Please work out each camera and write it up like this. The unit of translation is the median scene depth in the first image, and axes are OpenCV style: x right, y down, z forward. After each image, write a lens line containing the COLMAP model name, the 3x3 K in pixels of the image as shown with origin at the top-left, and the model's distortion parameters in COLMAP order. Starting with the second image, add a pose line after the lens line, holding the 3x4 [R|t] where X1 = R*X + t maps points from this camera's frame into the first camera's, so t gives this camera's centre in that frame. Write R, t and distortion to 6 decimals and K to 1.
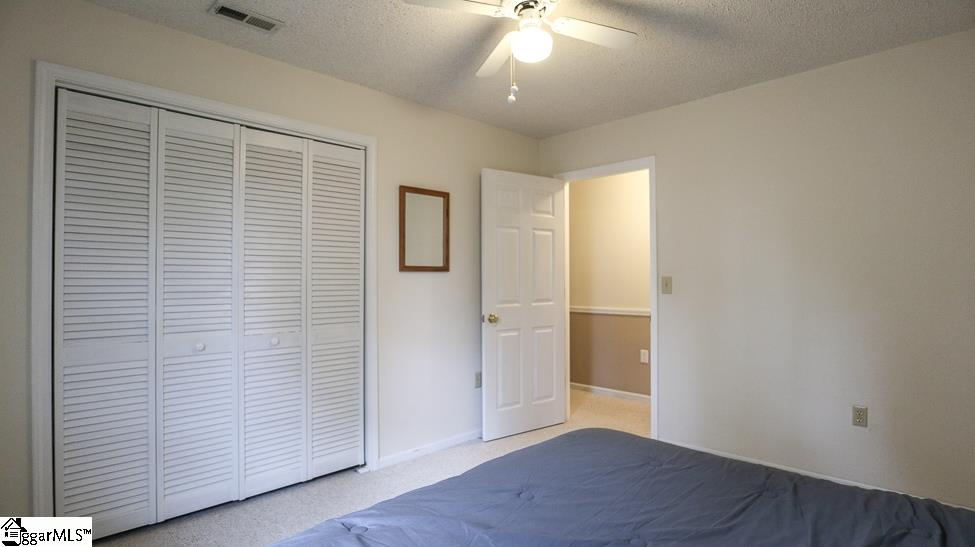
lens RADIAL K [[492.7, 0, 490.0], [0, 492.7, 270.4], [0, 0, 1]] dist [-0.024681, 0.000354]
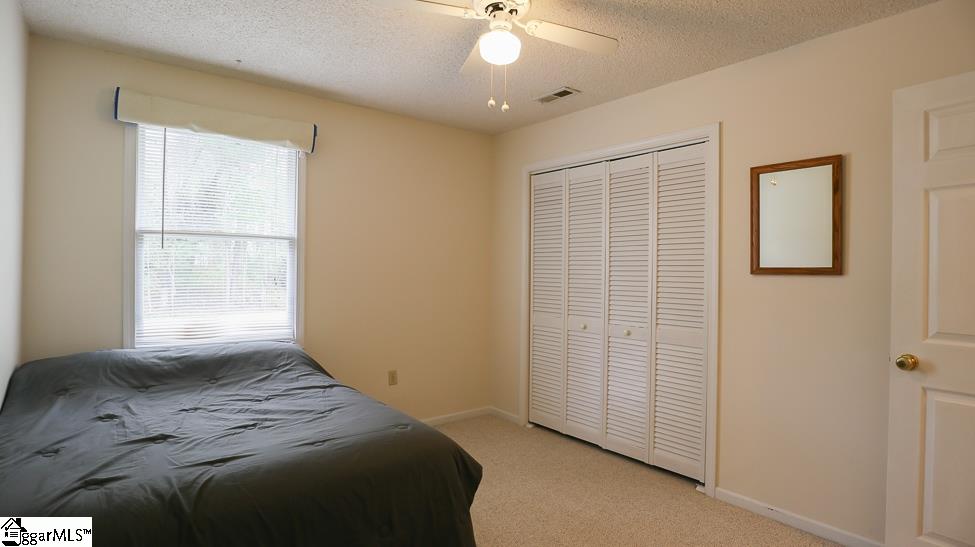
lens RADIAL K [[492.7, 0, 490.0], [0, 492.7, 270.4], [0, 0, 1]] dist [-0.024681, 0.000354]
pose [[-0.095105, 0.002877, -0.995463, 0.657258], [0.003286, 0.999991, 0.002576, -0.008702], [0.995462, -0.003026, -0.095113, 0.654330]]
